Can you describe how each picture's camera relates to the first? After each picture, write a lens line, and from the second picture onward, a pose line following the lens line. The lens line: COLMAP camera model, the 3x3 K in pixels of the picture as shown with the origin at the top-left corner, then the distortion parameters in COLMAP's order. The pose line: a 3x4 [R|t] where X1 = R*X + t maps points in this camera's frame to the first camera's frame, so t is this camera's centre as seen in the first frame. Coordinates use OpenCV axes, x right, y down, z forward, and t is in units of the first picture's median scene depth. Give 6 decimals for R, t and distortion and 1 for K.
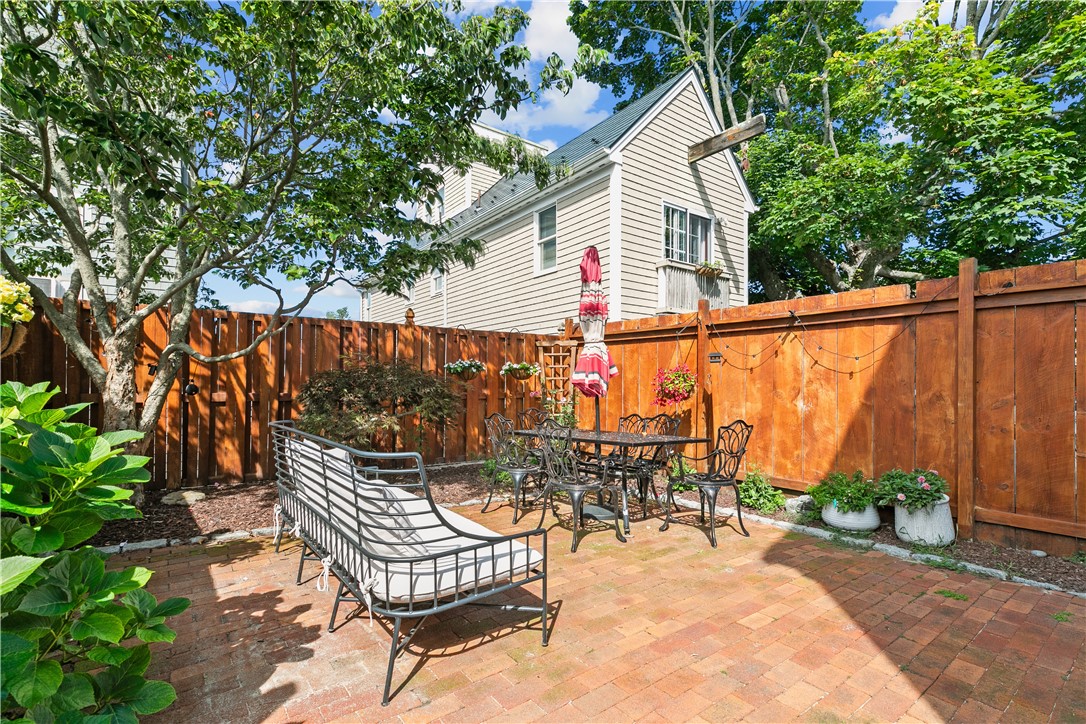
lens RADIAL K [[495.6, 0, 545.8], [0, 495.6, 367.5], [0, 0, 1]] dist [0.009027, 0.000086]
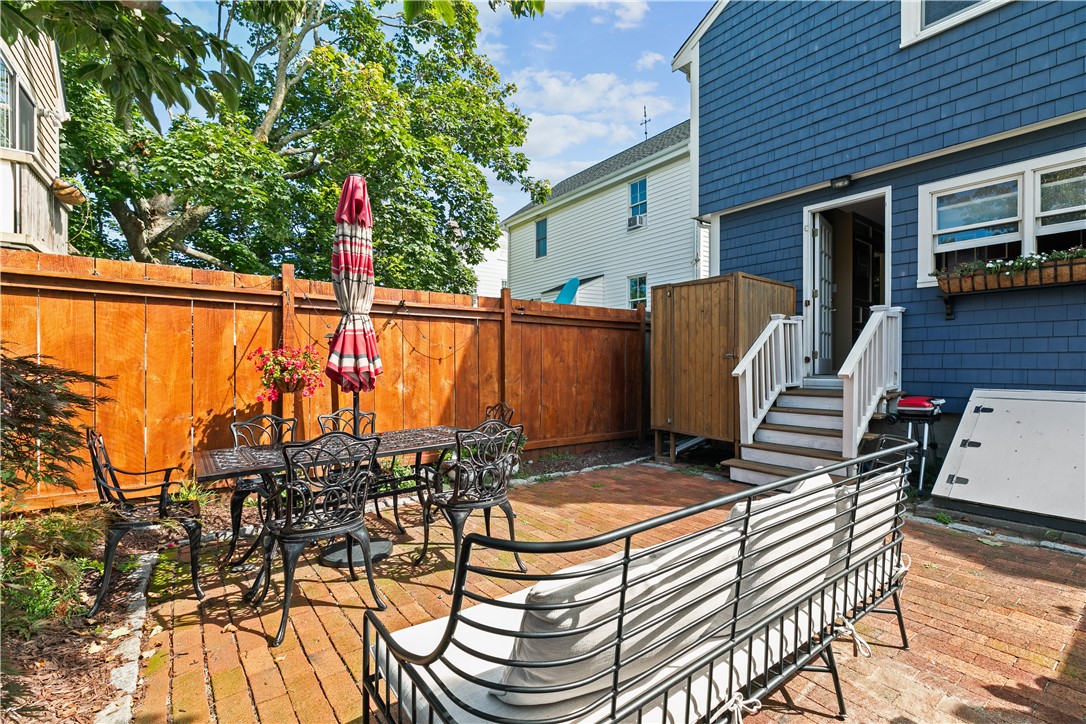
lens RADIAL K [[495.6, 0, 545.8], [0, 495.6, 367.5], [0, 0, 1]] dist [0.009027, 0.000086]
pose [[-0.004675, -0.026397, 0.999641, -0.675305], [-0.049019, 0.998456, 0.026136, -0.014600], [-0.998787, -0.048879, -0.005962, 0.807012]]
